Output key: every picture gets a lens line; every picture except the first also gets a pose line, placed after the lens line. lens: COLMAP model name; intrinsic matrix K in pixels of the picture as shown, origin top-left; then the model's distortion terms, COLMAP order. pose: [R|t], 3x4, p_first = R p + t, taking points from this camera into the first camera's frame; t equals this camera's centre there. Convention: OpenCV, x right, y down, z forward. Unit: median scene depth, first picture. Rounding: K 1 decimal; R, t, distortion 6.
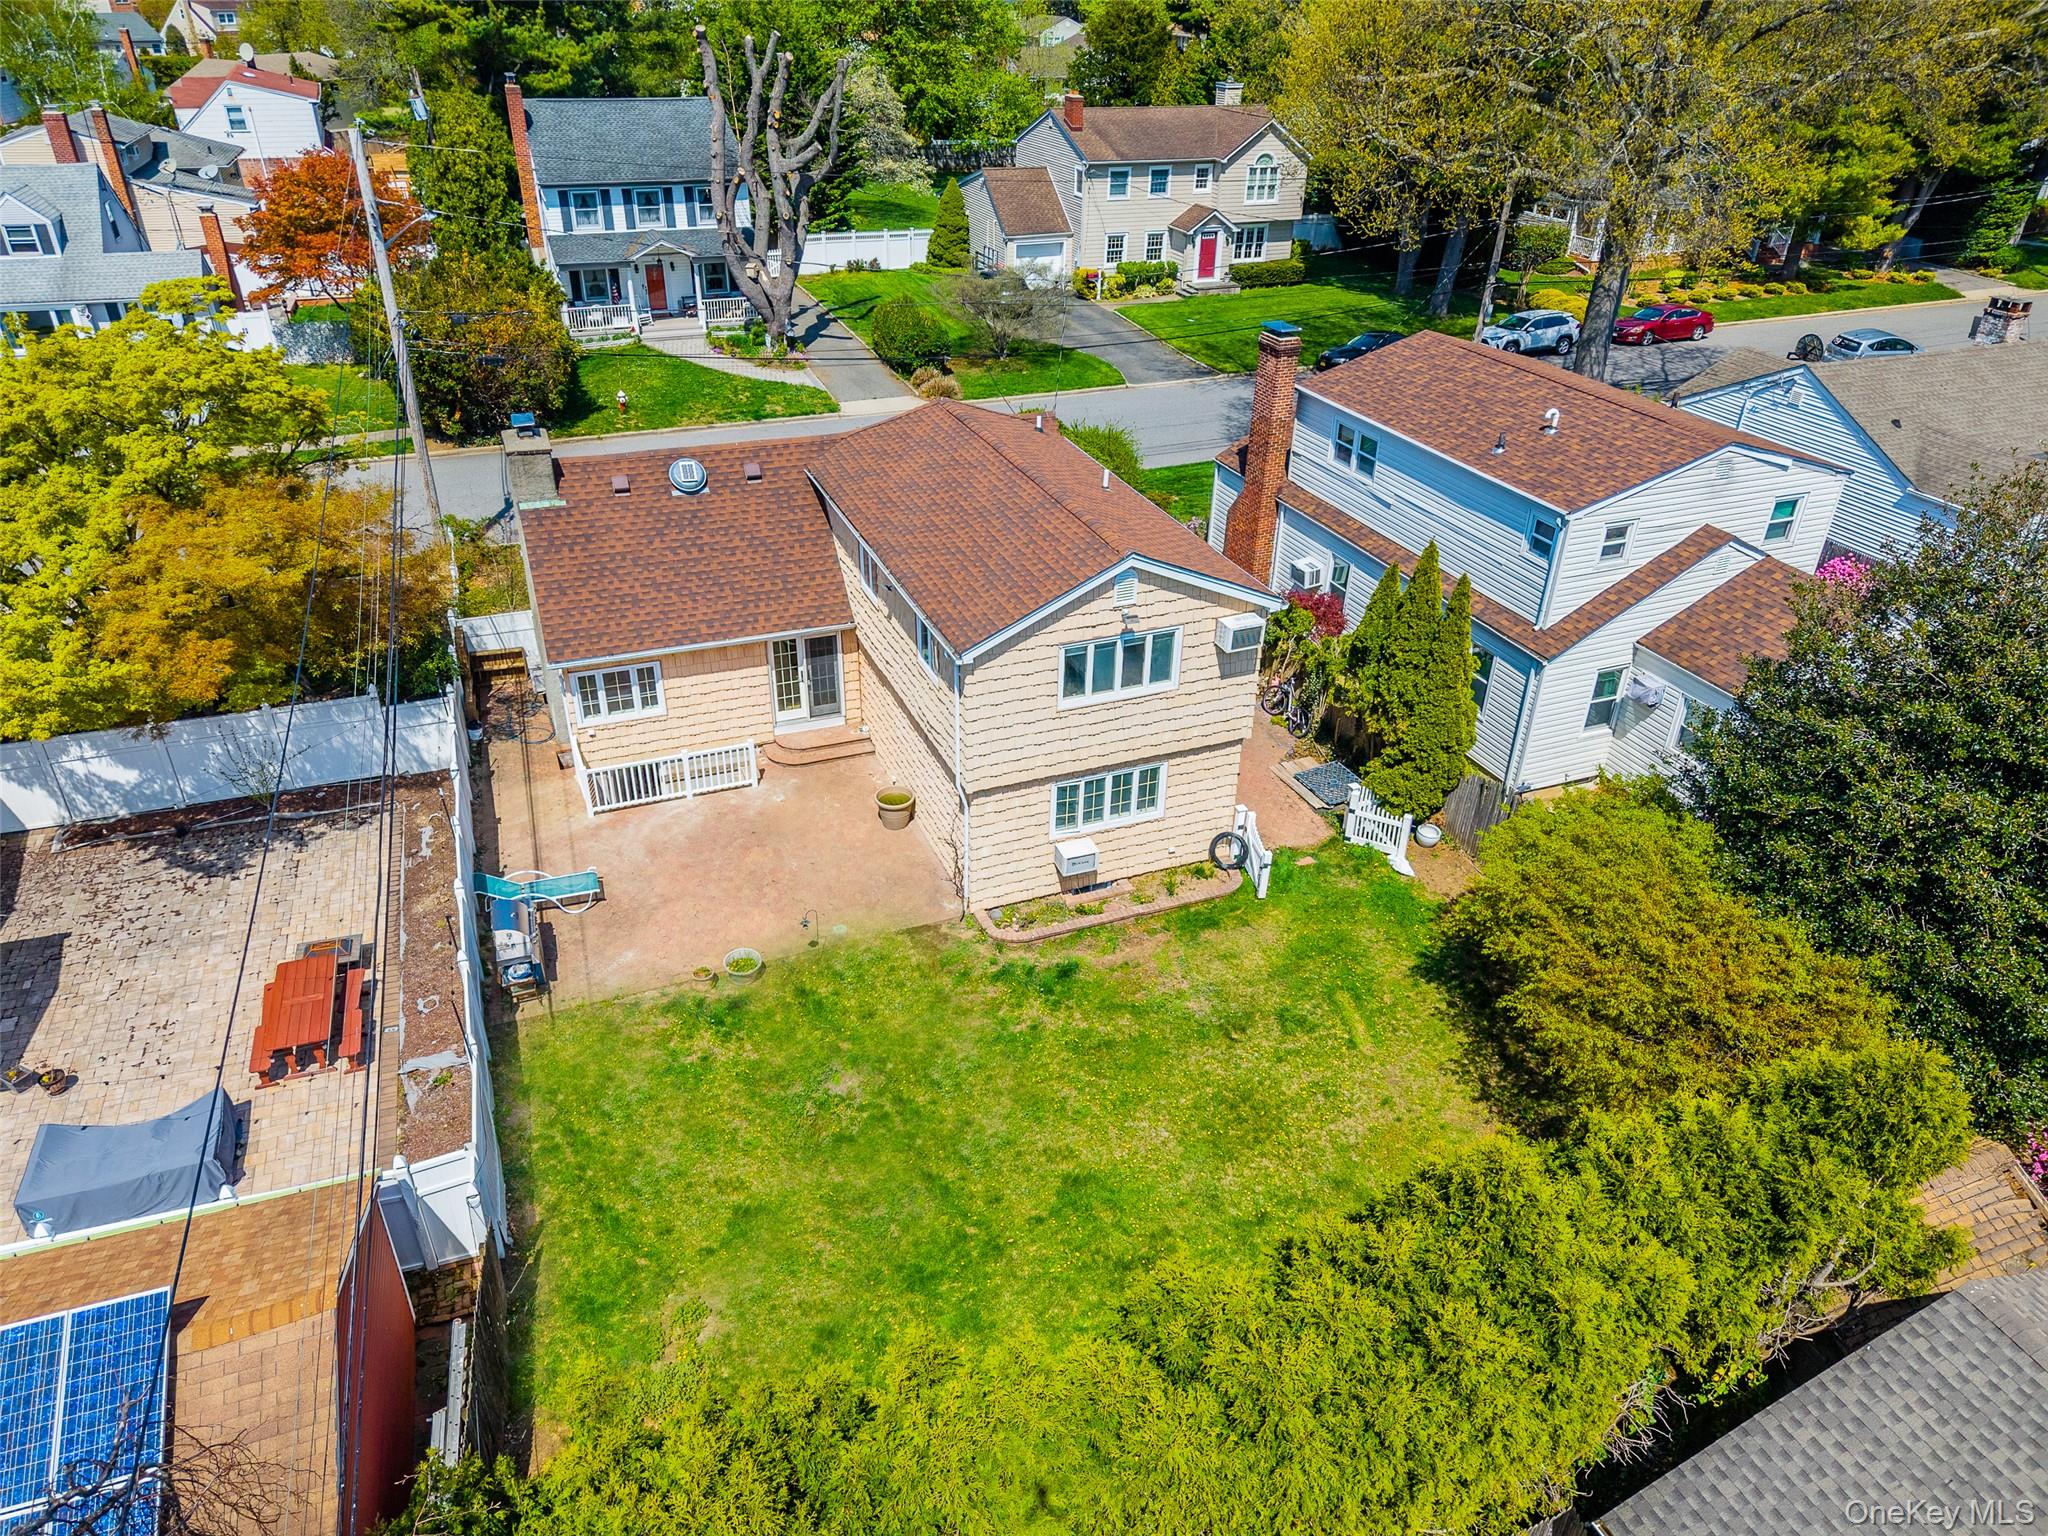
lens RADIAL K [[1336.6, 0, 1056.4], [0, 1336.6, 745.5], [0, 0, 1]] dist [0.042977, -0.039293]
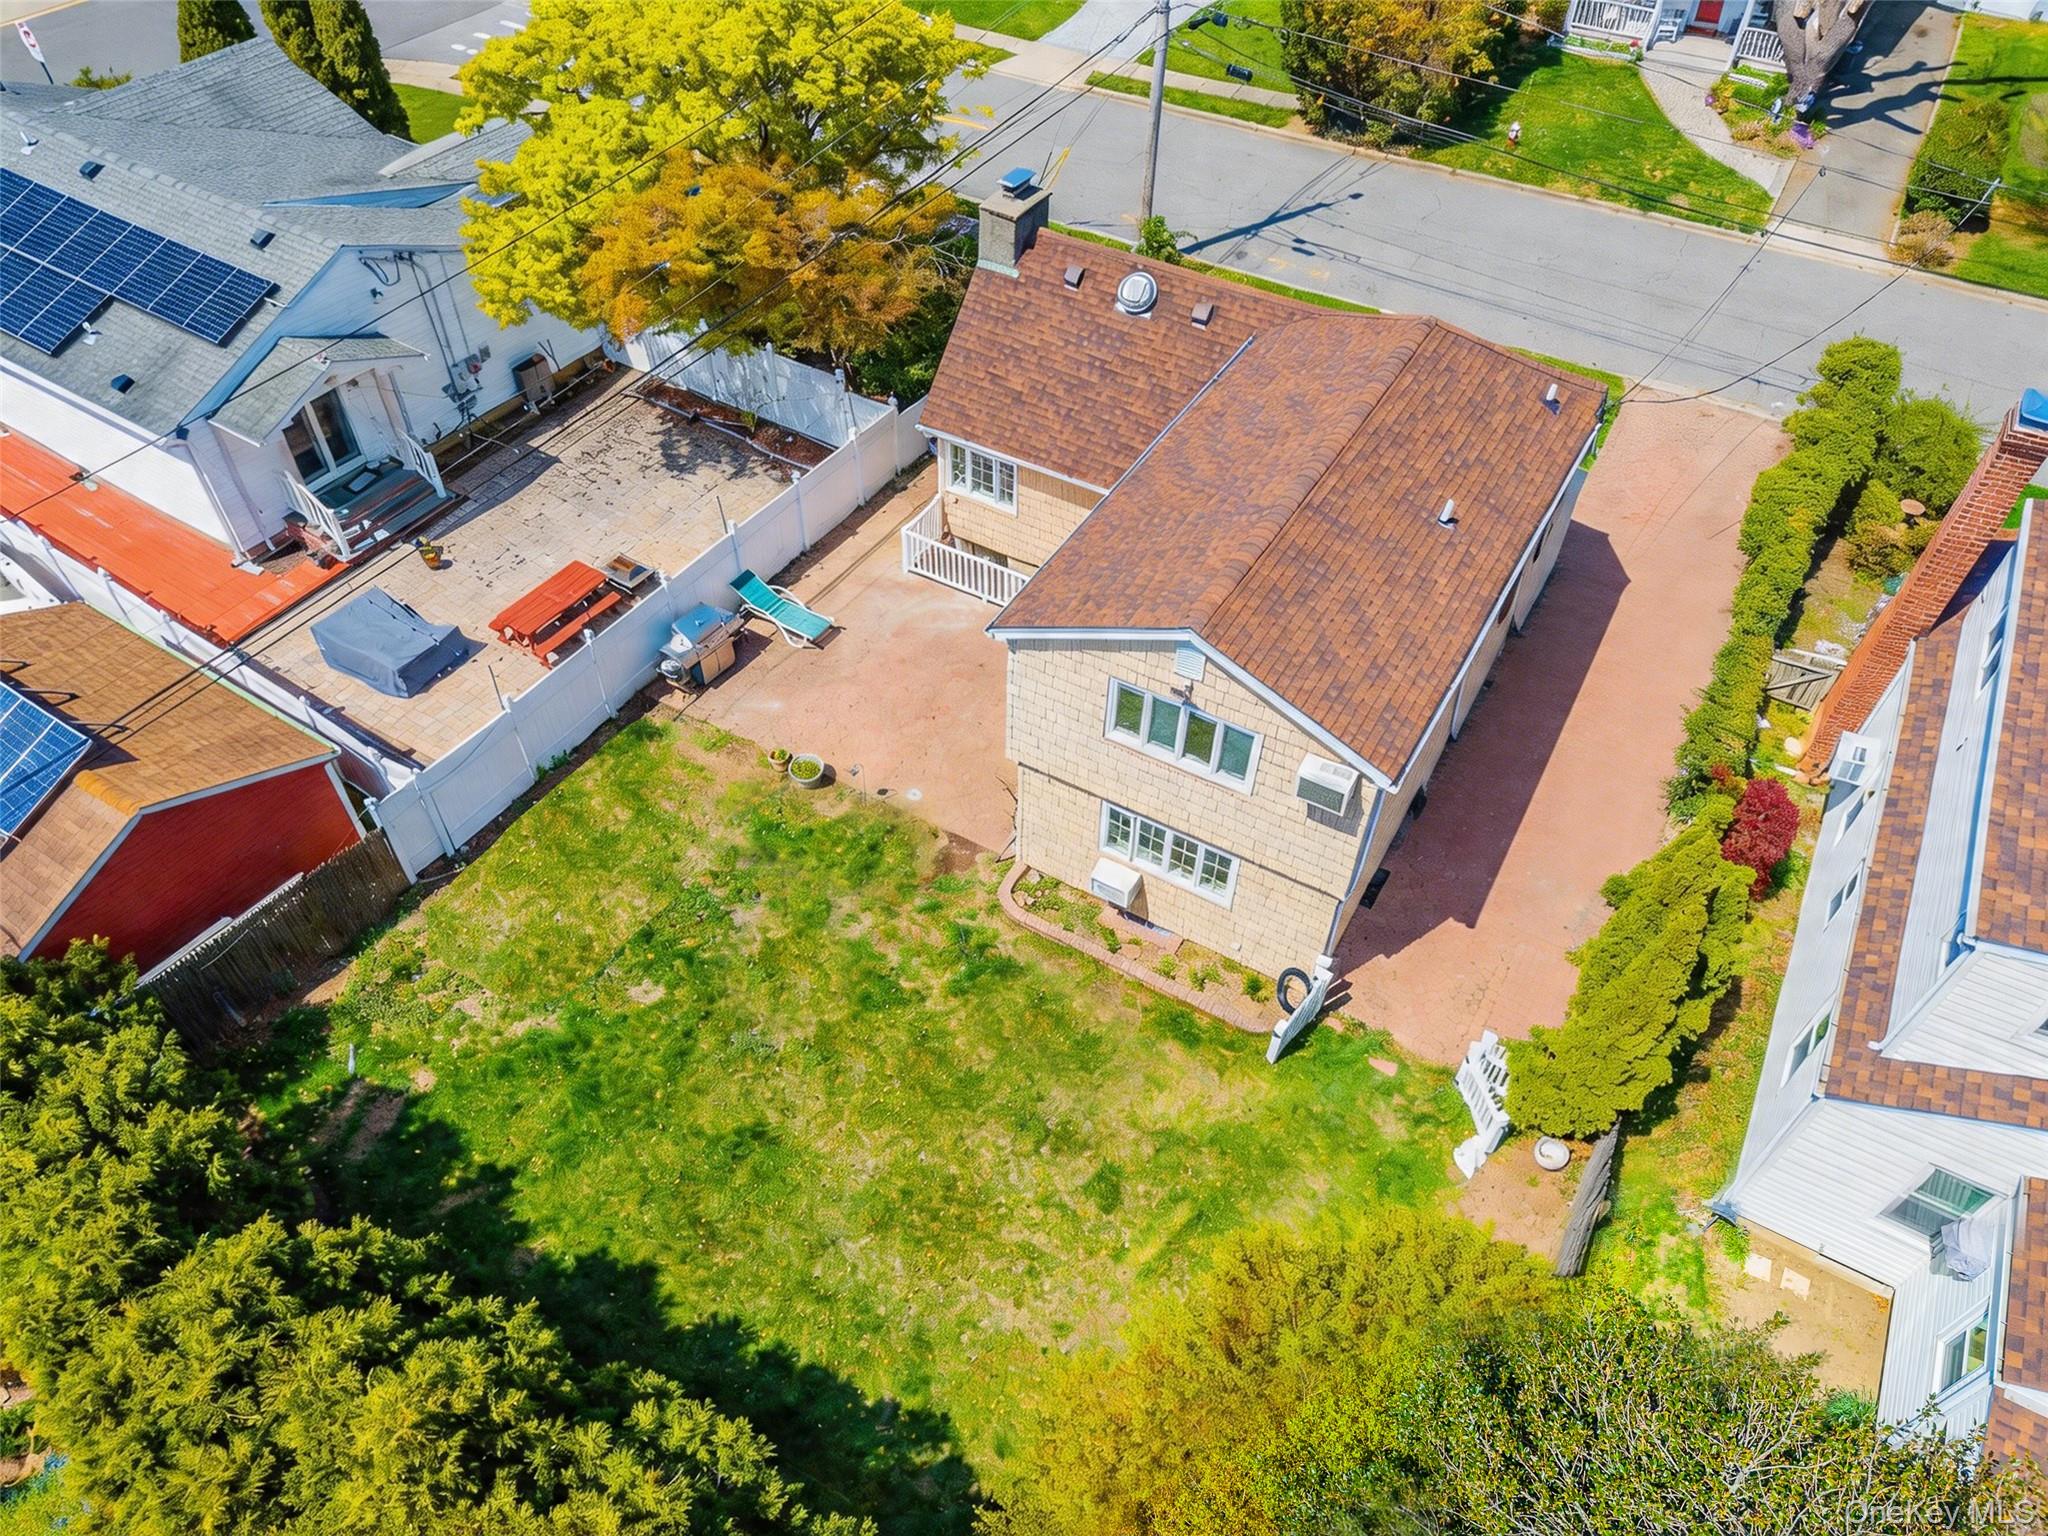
lens RADIAL K [[1392.3, 0, 1024.0], [0, 1392.3, 768.0], [0, 0, 1]] dist [0.034436, -0.024466]
pose [[0.611524, 0.567452, -0.551395, 0.381542], [-0.410912, 0.823306, 0.391559, -0.272305], [0.676158, -0.012873, 0.736644, 0.239288]]
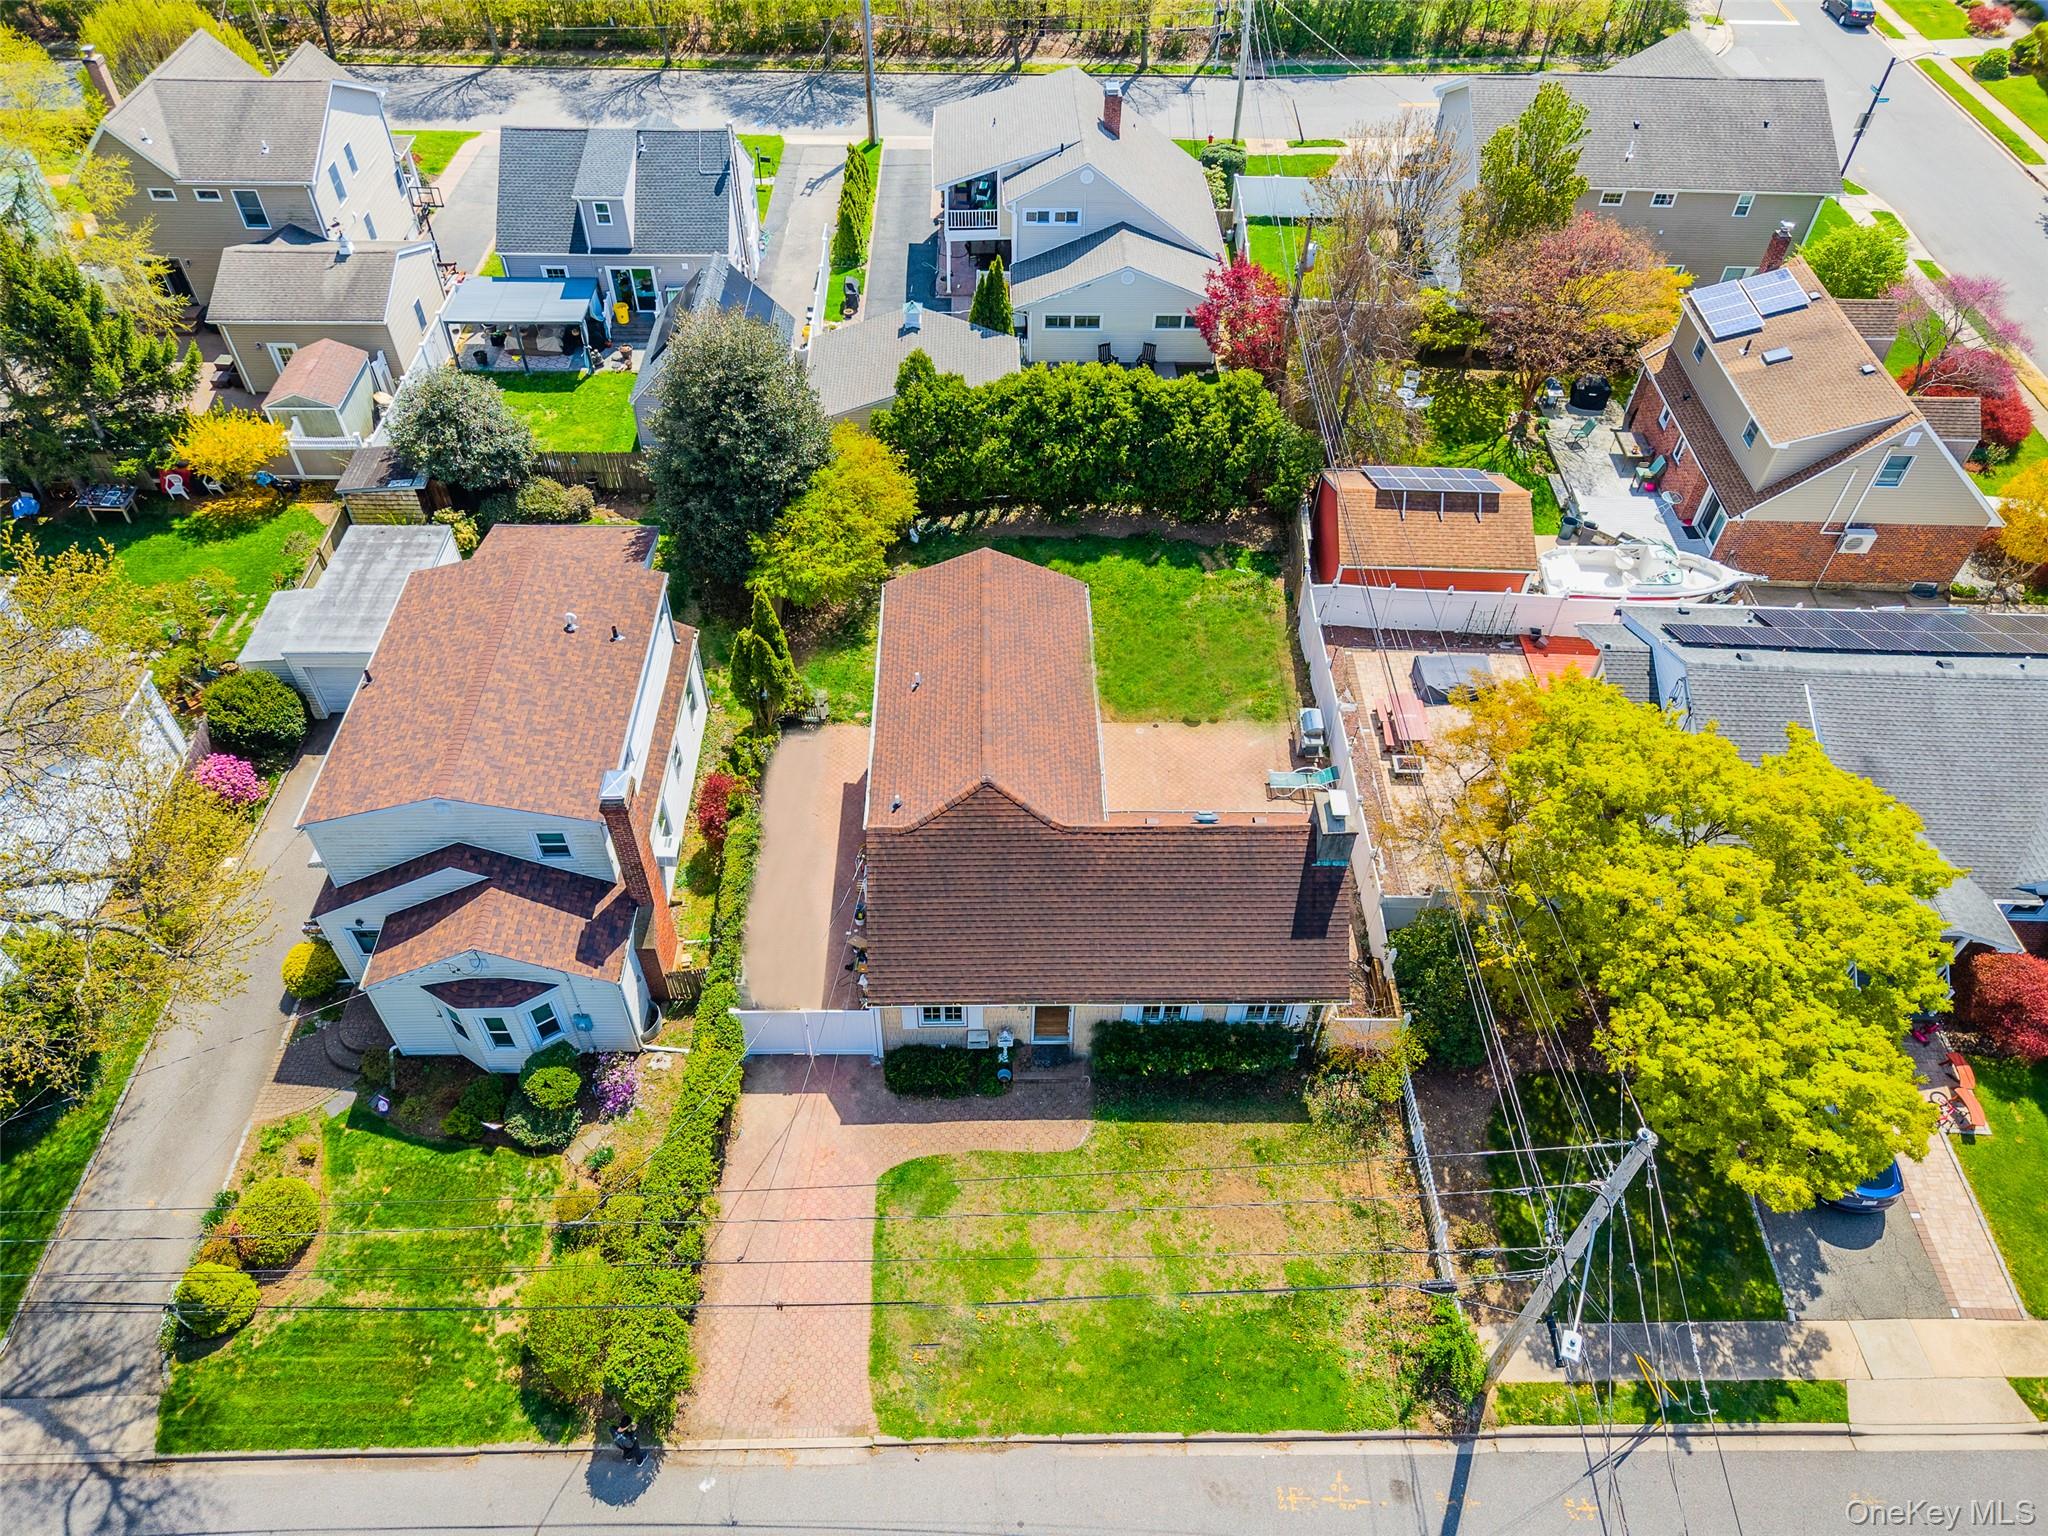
lens RADIAL K [[1392.3, 0, 1024.0], [0, 1392.3, 768.0], [0, 0, 1]] dist [0.034436, -0.024466]
pose [[-0.933761, -0.278017, 0.225381, -0.368640], [0.153118, 0.258870, 0.953699, -1.396956], [-0.323489, 0.925037, -0.199154, 1.224370]]
